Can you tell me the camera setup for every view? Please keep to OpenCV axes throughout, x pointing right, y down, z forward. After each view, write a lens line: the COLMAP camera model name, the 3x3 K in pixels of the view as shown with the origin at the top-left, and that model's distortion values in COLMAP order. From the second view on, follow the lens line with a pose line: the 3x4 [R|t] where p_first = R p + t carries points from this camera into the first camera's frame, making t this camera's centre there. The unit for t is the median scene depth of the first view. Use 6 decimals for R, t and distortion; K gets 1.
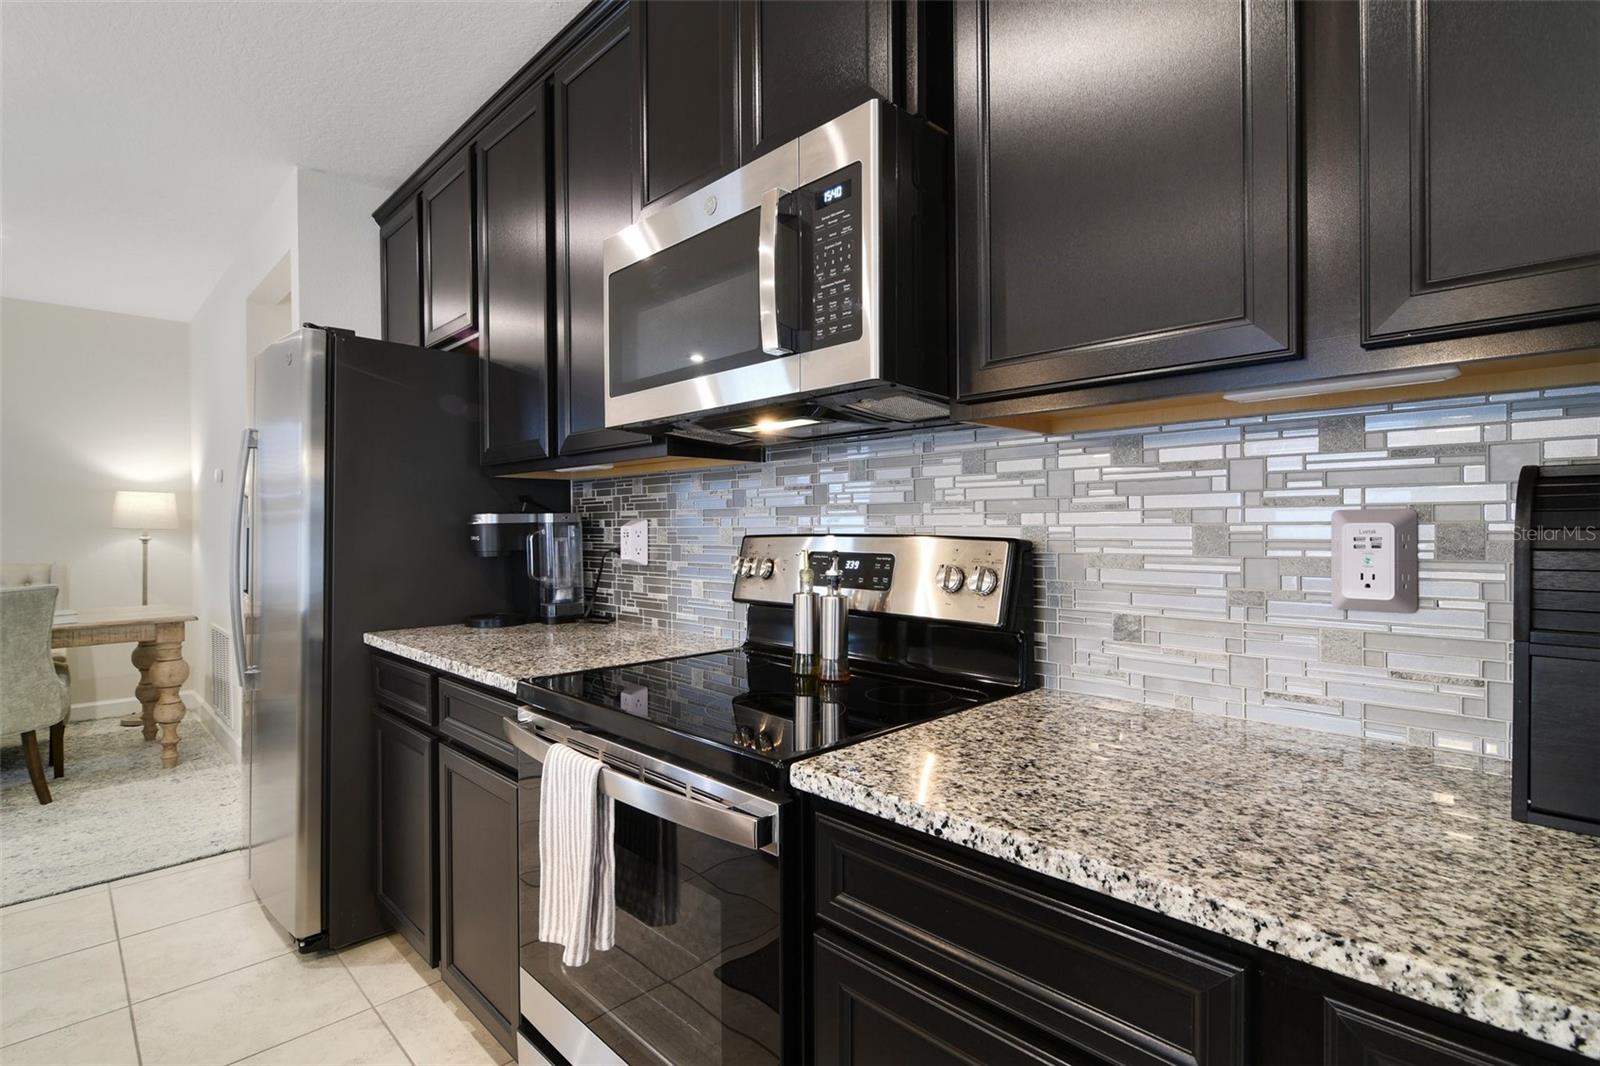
lens RADIAL K [[769.9, 0, 816.2], [0, 769.9, 538.5], [0, 0, 1]] dist [0.003634, -0.000389]
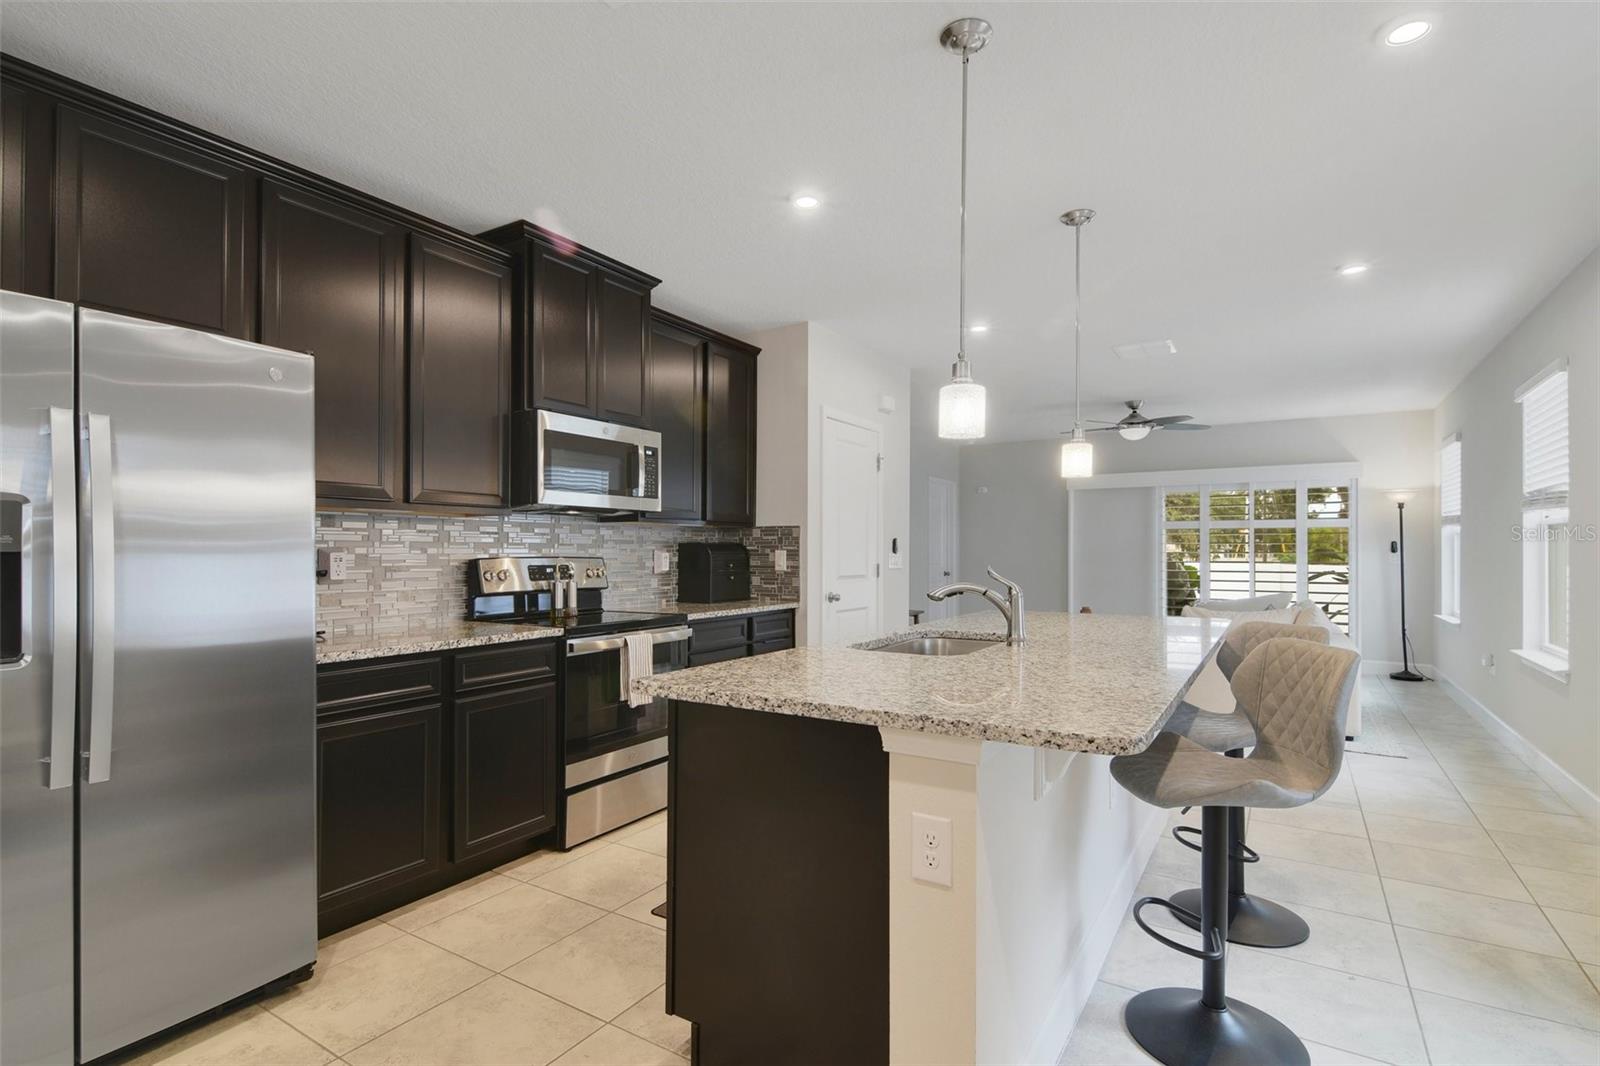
lens RADIAL K [[769.9, 0, 791.4], [0, 769.9, 542.3], [0, 0, 1]] dist [0.003634, -0.000389]
pose [[-0.210320, 0.021938, 0.977386, -2.548875], [0.025647, 0.999528, -0.016916, 0.009833], [-0.977296, 0.021510, -0.210784, 0.842915]]
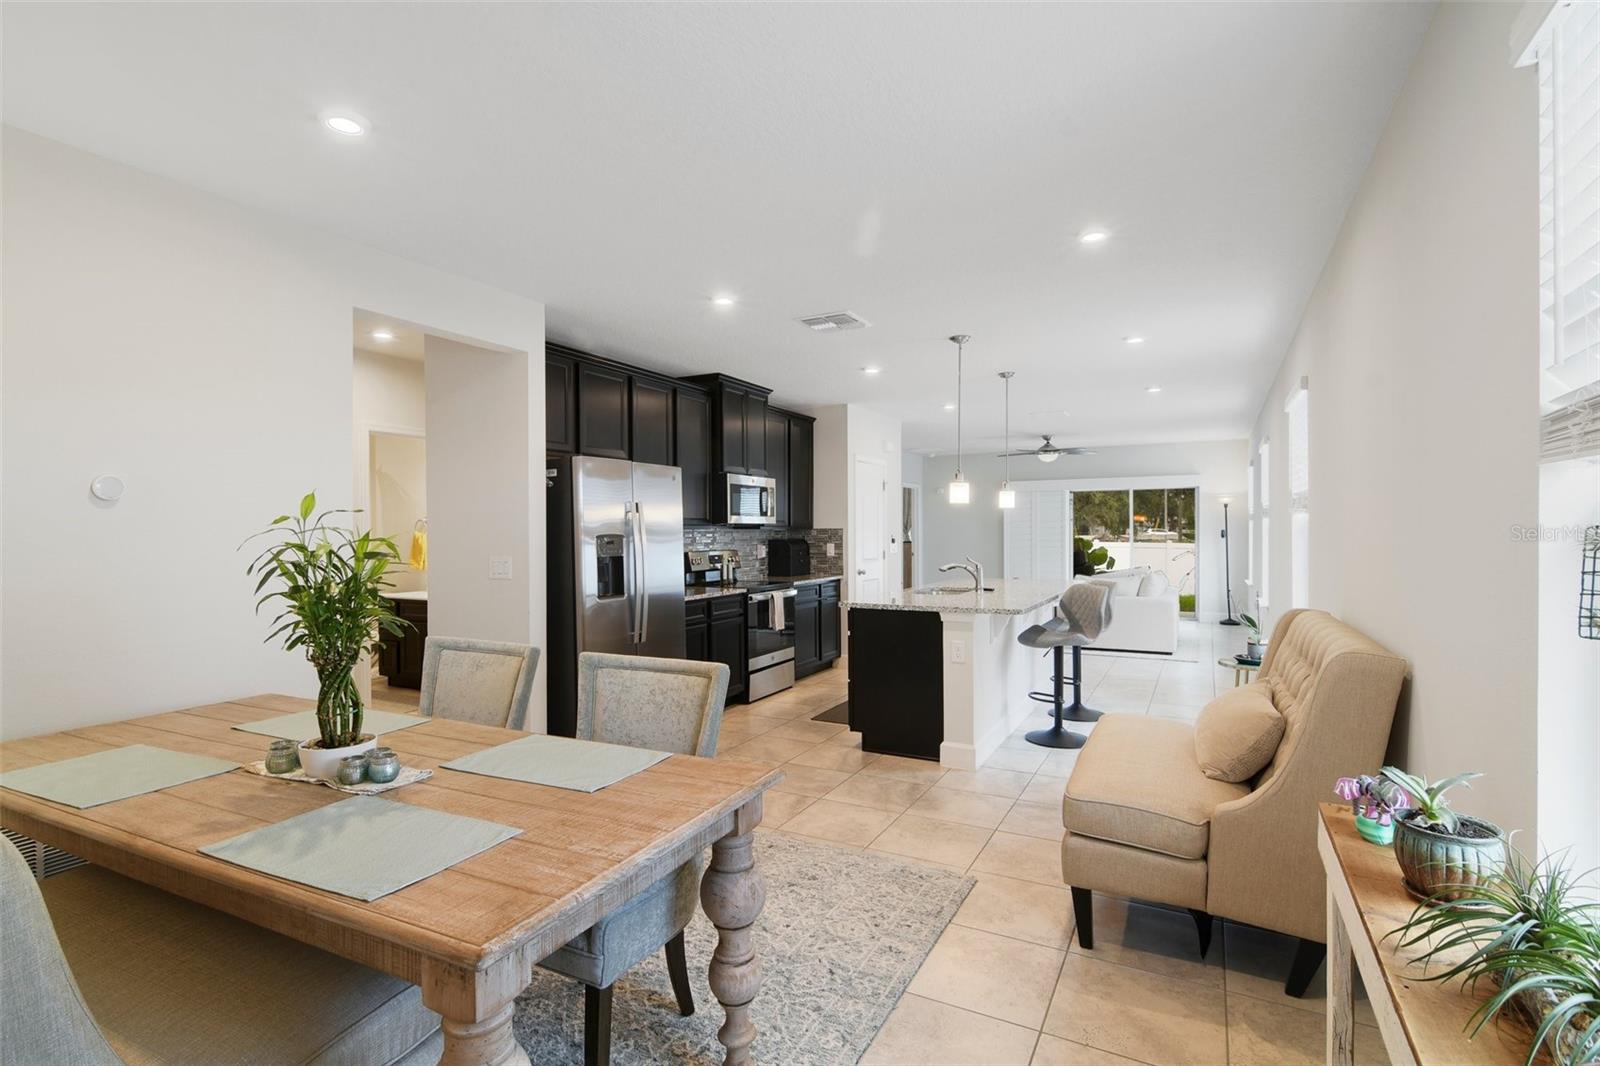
lens RADIAL K [[769.9, 0, 786.4], [0, 769.9, 531.3], [0, 0, 1]] dist [0.003634, -0.000389]
pose [[-0.276532, 0.011851, 0.960932, -4.296489], [0.034135, 0.999414, -0.002502, -0.090321], [-0.960398, 0.032109, -0.276774, 1.915917]]
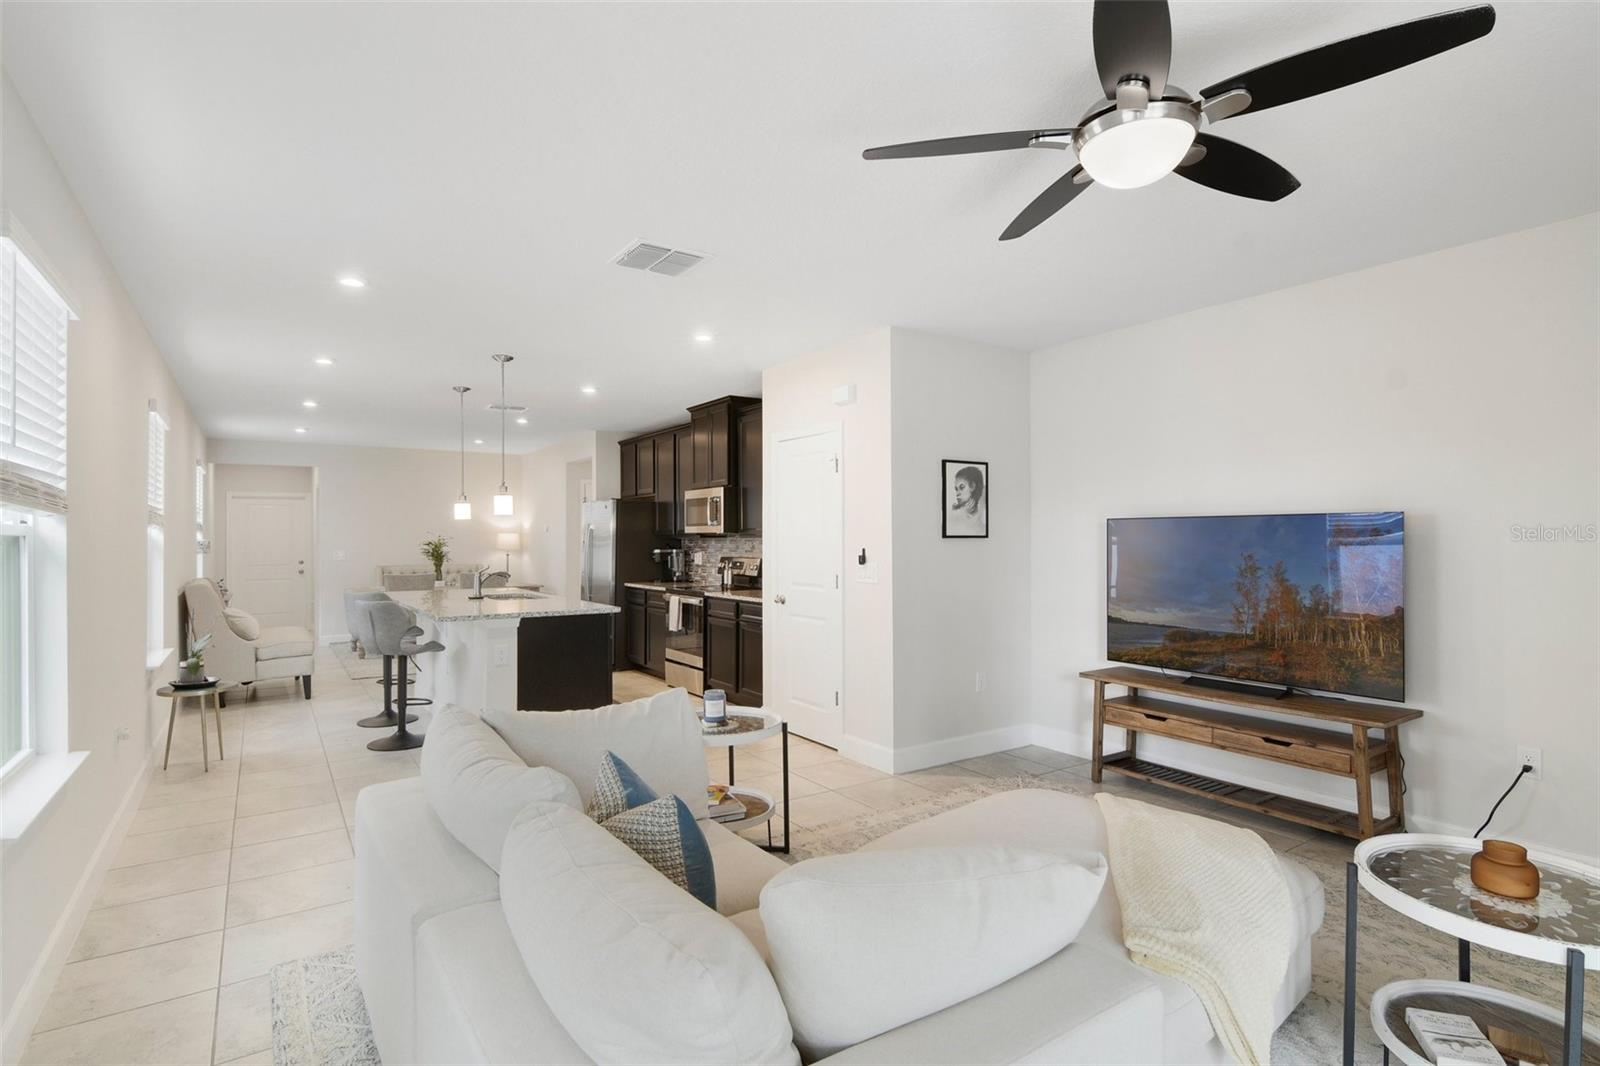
lens RADIAL K [[769.9, 0, 797.2], [0, 769.9, 534.4], [0, 0, 1]] dist [0.003634, -0.000389]
pose [[0.982261, 0.009737, -0.187265, 1.303880], [-0.015429, 0.999461, -0.028960, -0.014218], [0.186882, 0.031335, 0.981882, -3.549144]]
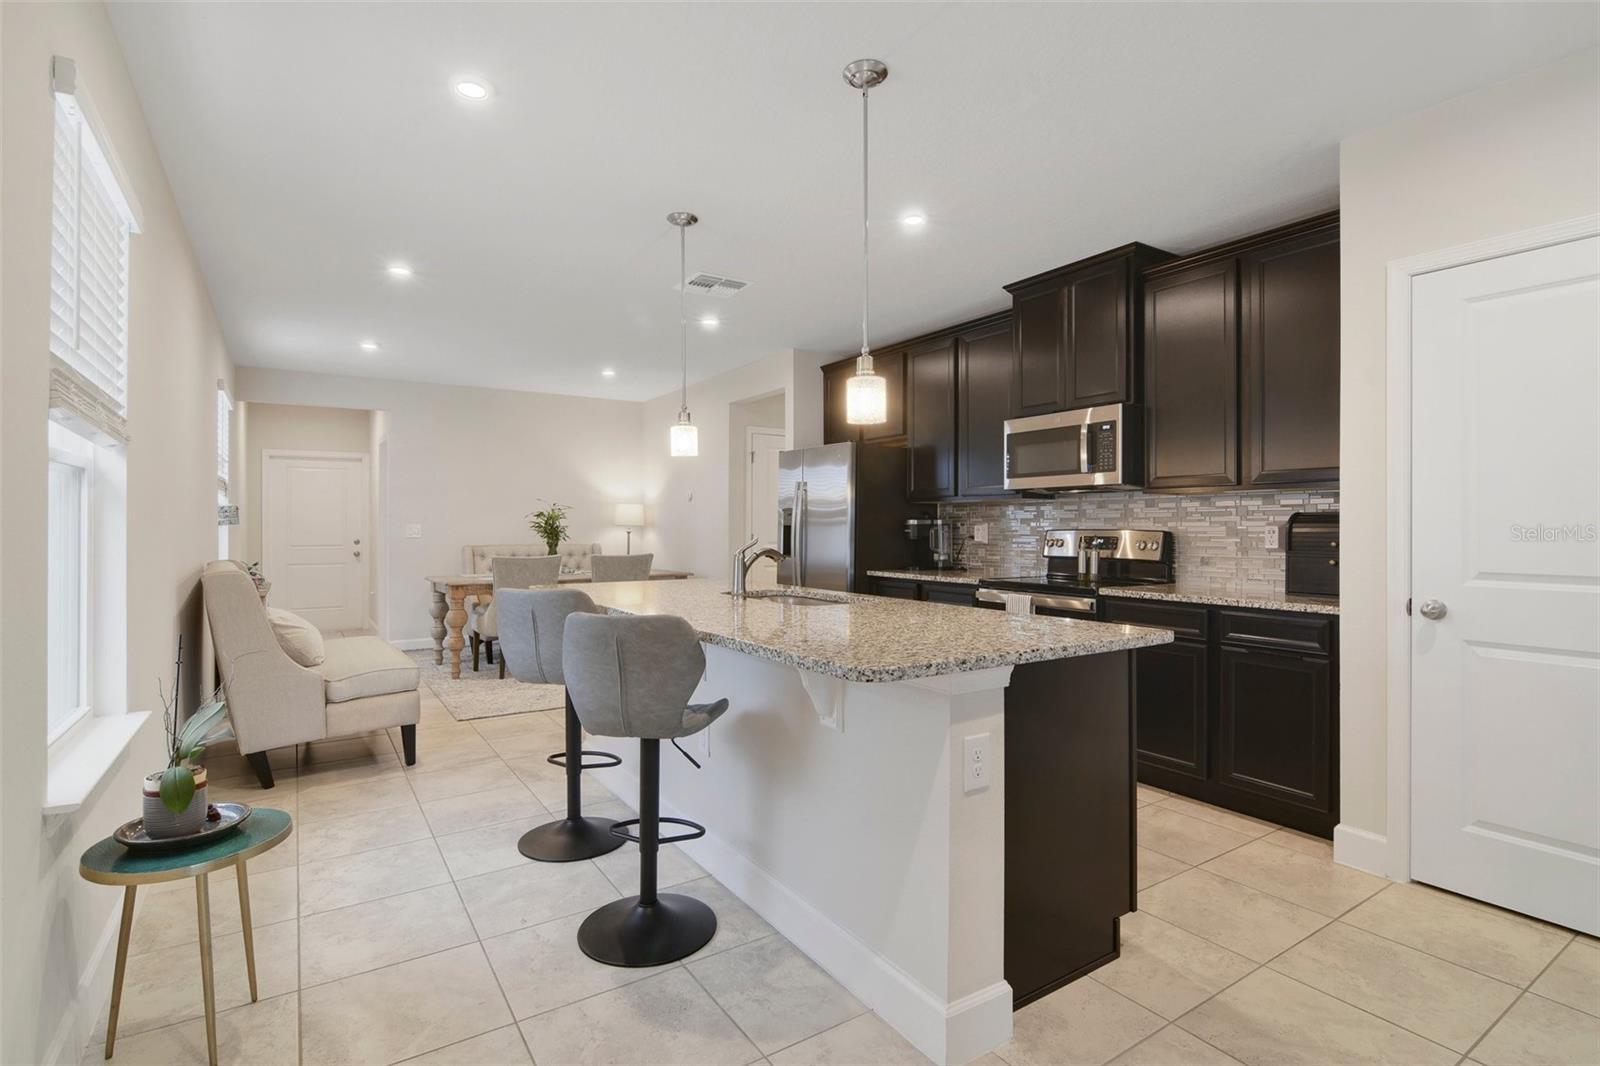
lens RADIAL K [[769.9, 0, 807.7], [0, 769.9, 523.3], [0, 0, 1]] dist [0.003634, -0.000389]
pose [[0.978123, 0.012675, -0.207642, -0.421941], [-0.018476, 0.999491, -0.026021, 0.066977], [0.207206, 0.029288, 0.977859, -1.958764]]
